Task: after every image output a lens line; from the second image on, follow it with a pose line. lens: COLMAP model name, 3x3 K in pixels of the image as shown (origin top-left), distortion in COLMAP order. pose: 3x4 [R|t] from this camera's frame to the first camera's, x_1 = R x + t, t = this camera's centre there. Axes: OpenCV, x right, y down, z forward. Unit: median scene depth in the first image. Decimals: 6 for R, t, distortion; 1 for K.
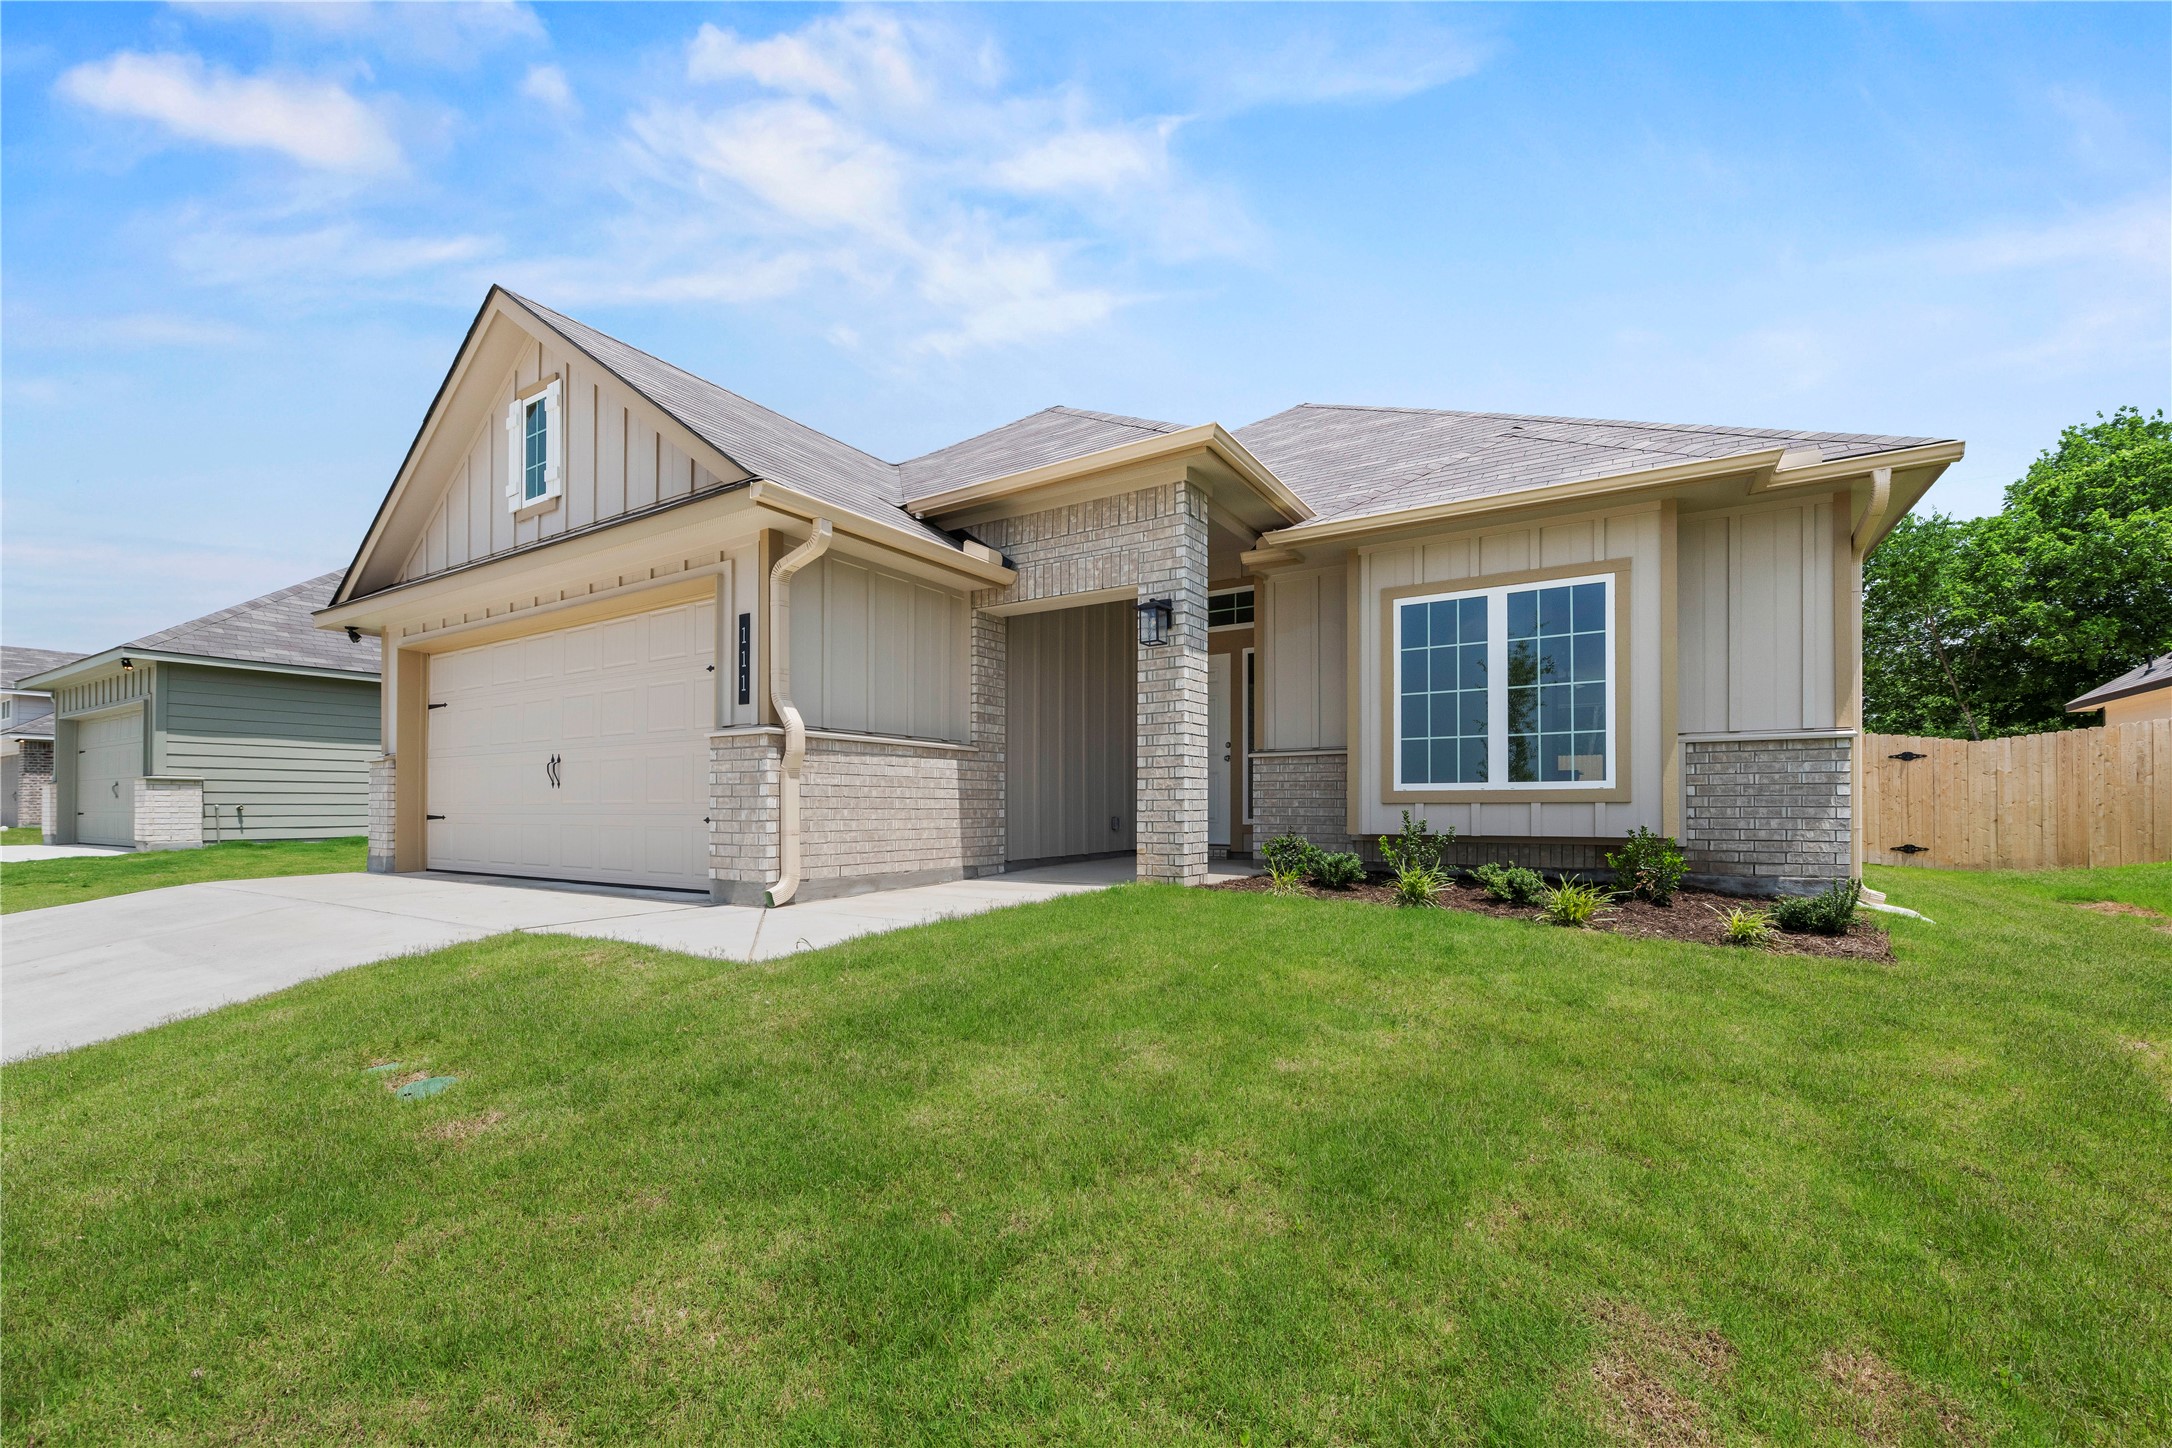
lens RADIAL K [[881.1, 0, 1088.7], [0, 881.1, 797.7], [0, 0, 1]] dist [-0.000956, -0.000074]
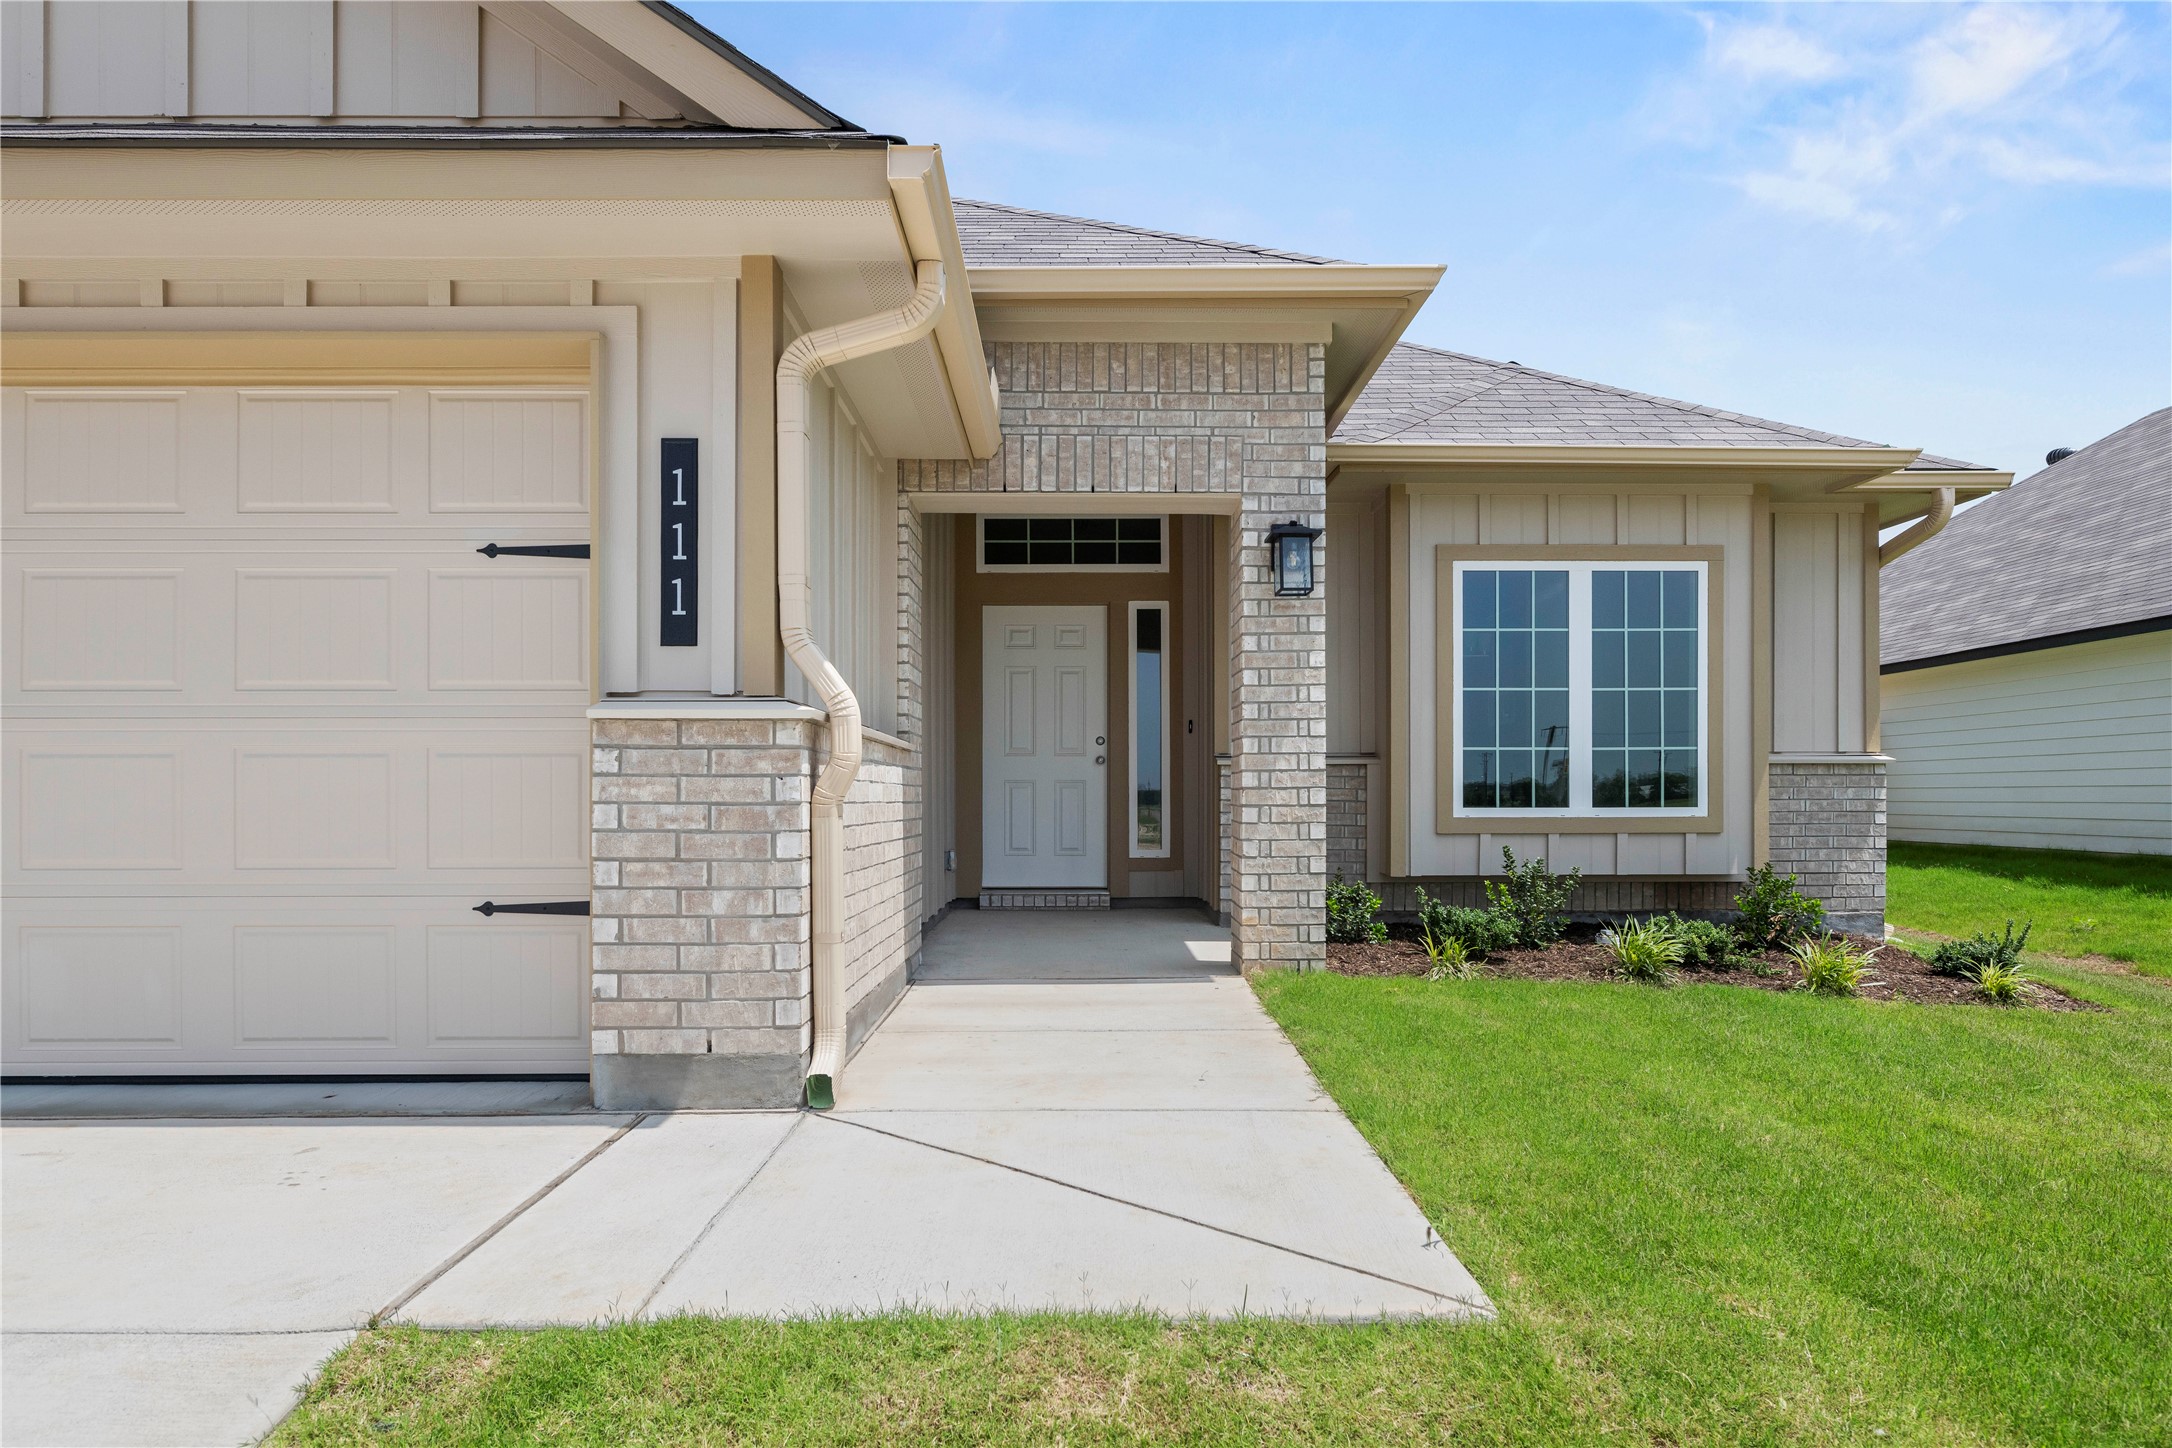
lens RADIAL K [[1153.1, 0, 1081.0], [0, 1153.1, 798.1], [0, 0, 1]] dist [-0.000839, 0.000030]
pose [[0.841375, -0.000487, 0.540452, -0.483913], [-0.004684, 0.999955, 0.008193, -0.032979], [-0.540432, -0.009425, 0.841335, 0.374129]]
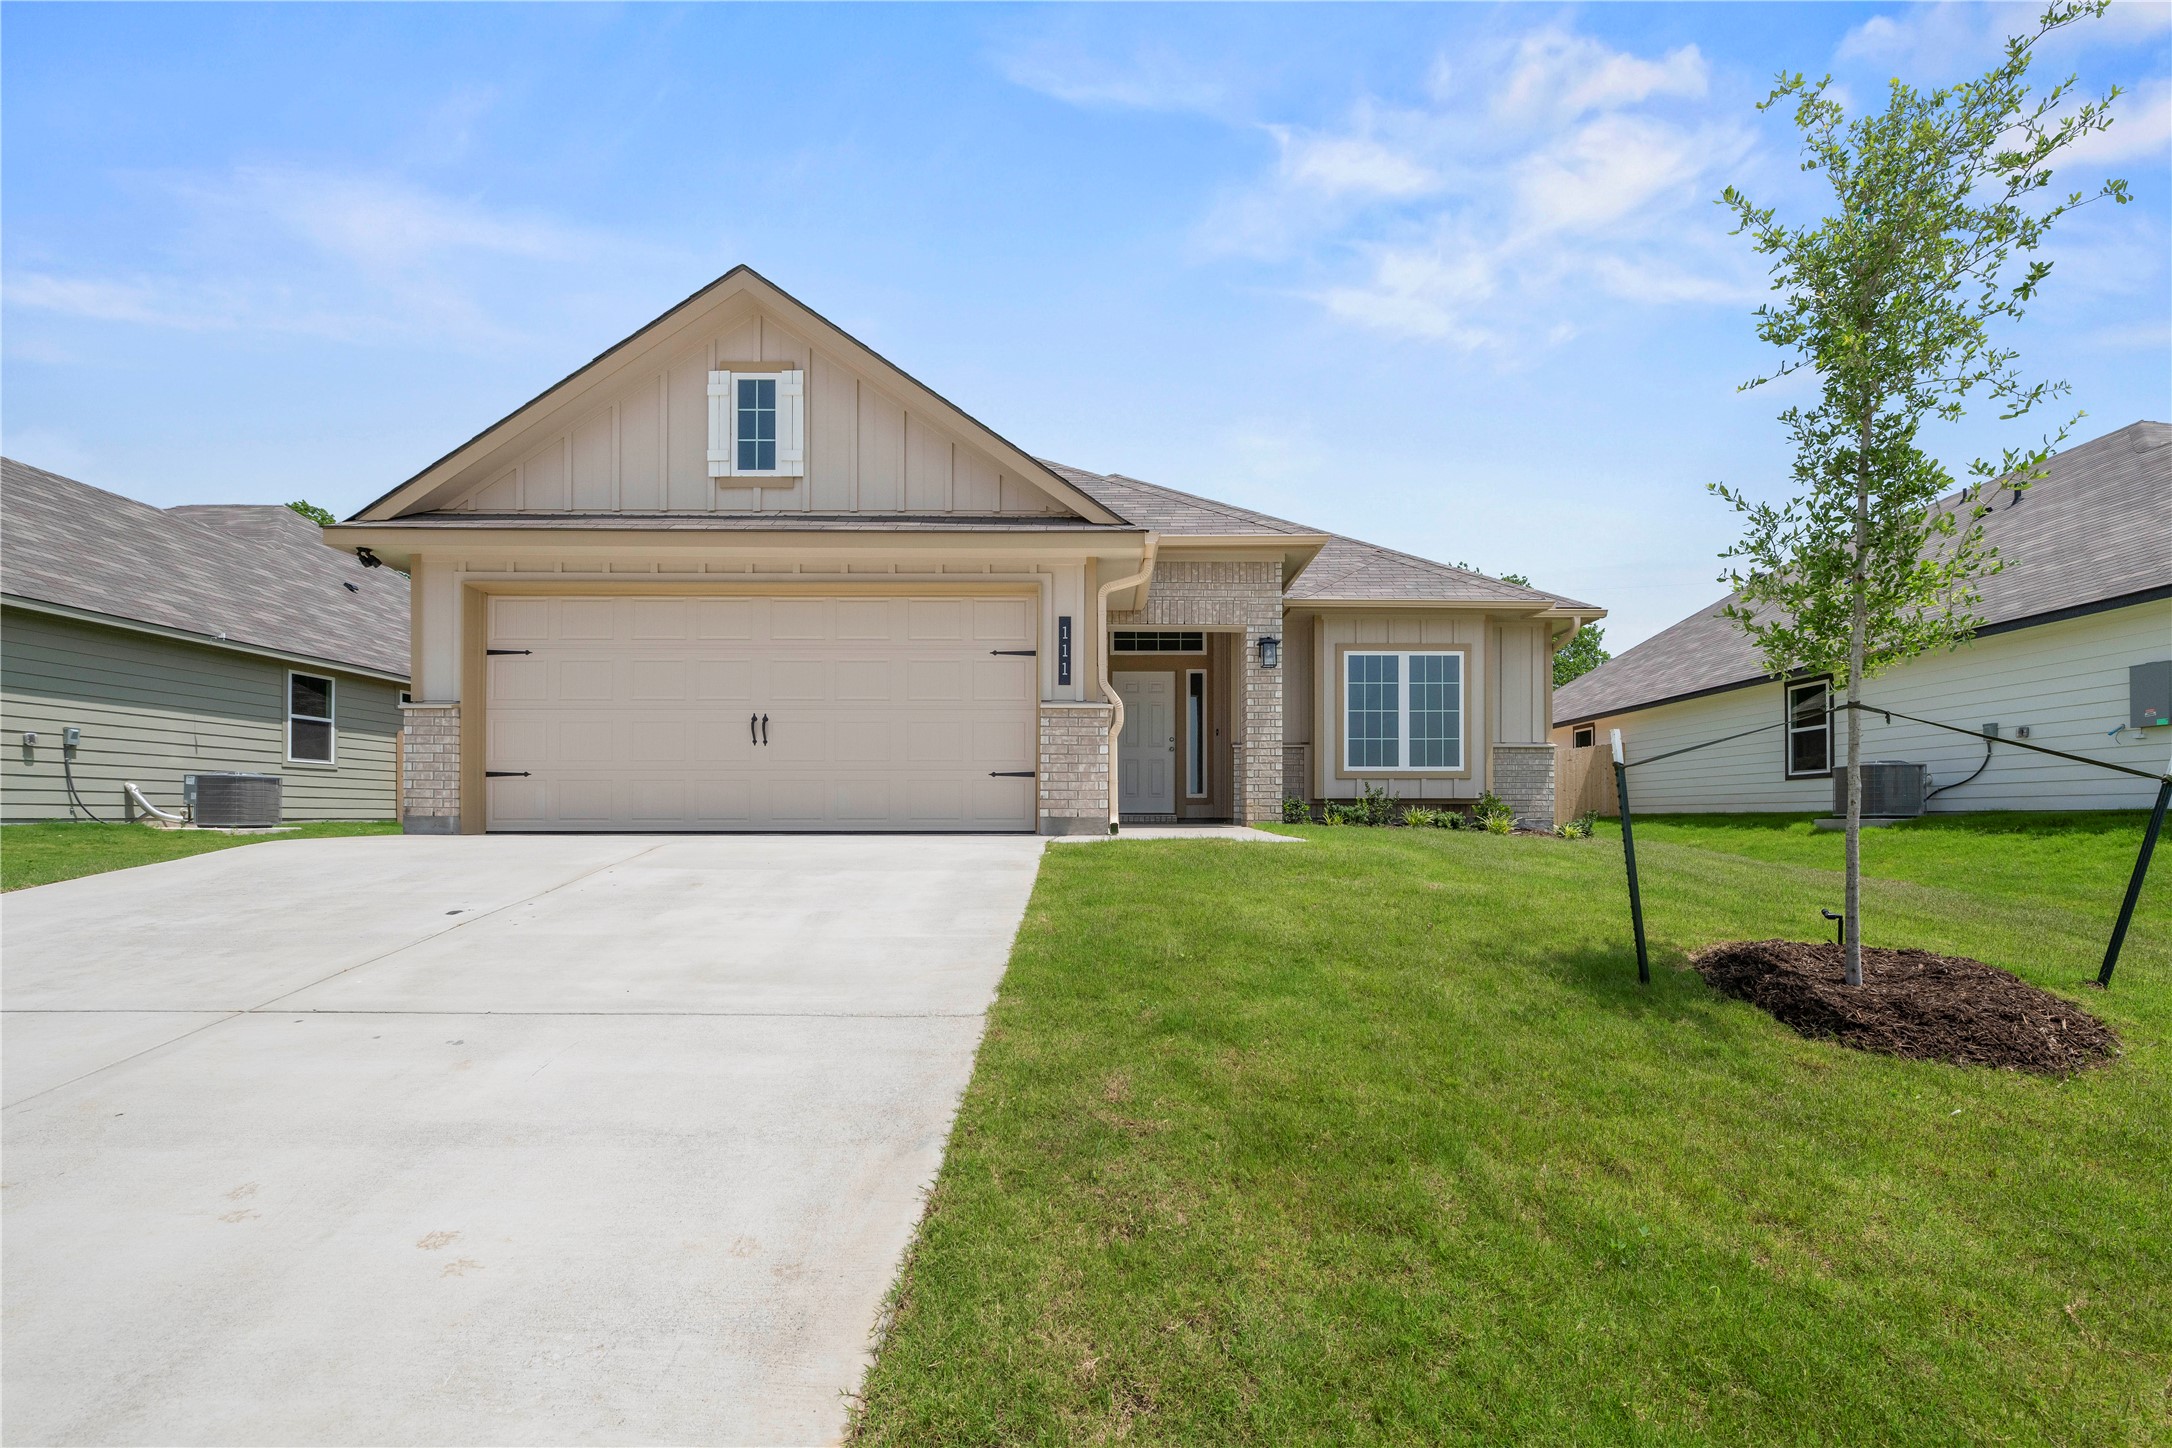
lens RADIAL K [[897.3, 0, 1092.9], [0, 897.3, 811.3], [0, 0, 1]] dist [0.000481, -0.000255]
pose [[0.848361, 0.007777, 0.529360, -0.968598], [-0.008134, 0.999966, -0.001655, 0.077387], [-0.529355, -0.002902, 0.848395, -0.148593]]
